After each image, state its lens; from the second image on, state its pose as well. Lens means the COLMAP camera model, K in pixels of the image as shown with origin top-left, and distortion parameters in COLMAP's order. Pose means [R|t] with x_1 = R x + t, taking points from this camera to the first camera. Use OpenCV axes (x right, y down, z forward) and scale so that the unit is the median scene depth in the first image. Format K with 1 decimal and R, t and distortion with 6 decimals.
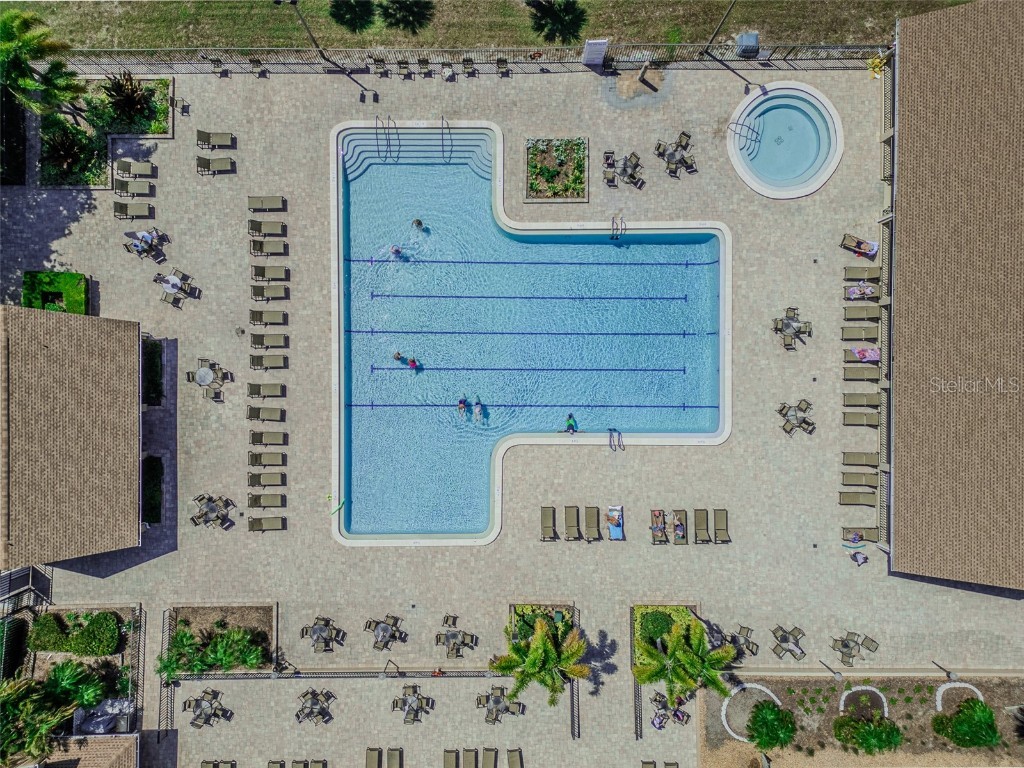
lens RADIAL K [[717.6, 0, 513.1], [0, 717.6, 389.9], [0, 0, 1]] dist [0.087609, -0.081892]
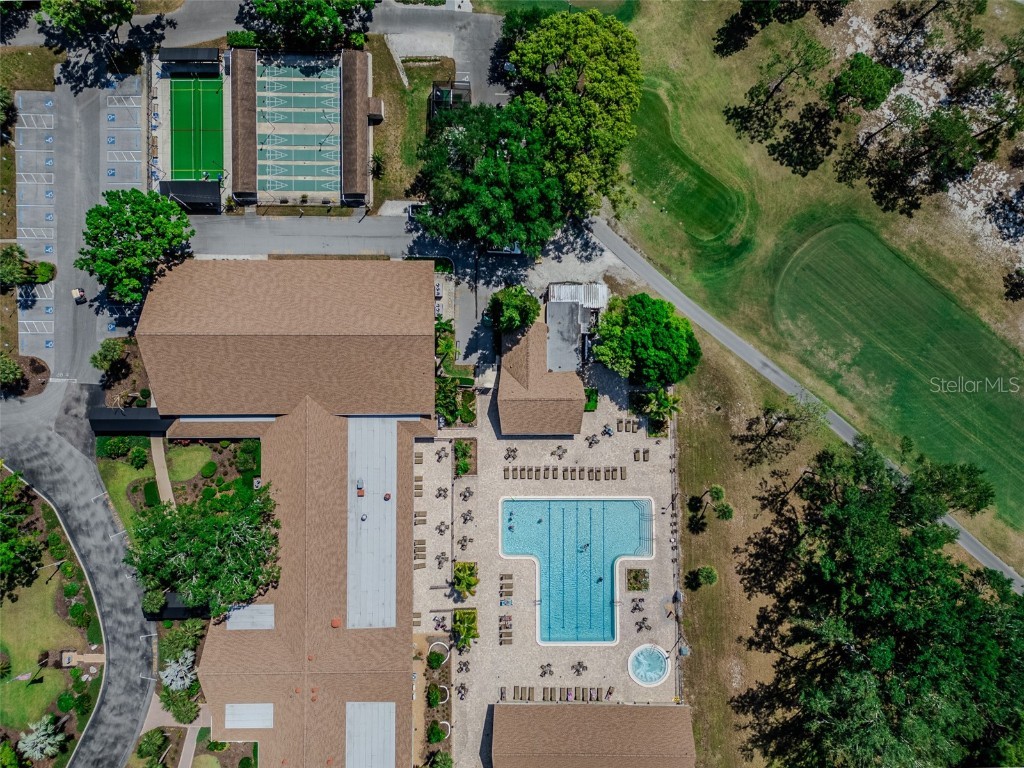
lens RADIAL K [[717.6, 0, 513.1], [0, 717.6, 389.9], [0, 0, 1]] dist [0.087609, -0.081892]
pose [[0.002729, 0.999857, -0.016718, -0.607866], [-0.999993, 0.002687, -0.002541, 0.167393], [-0.002496, 0.016725, 0.999857, -1.719637]]
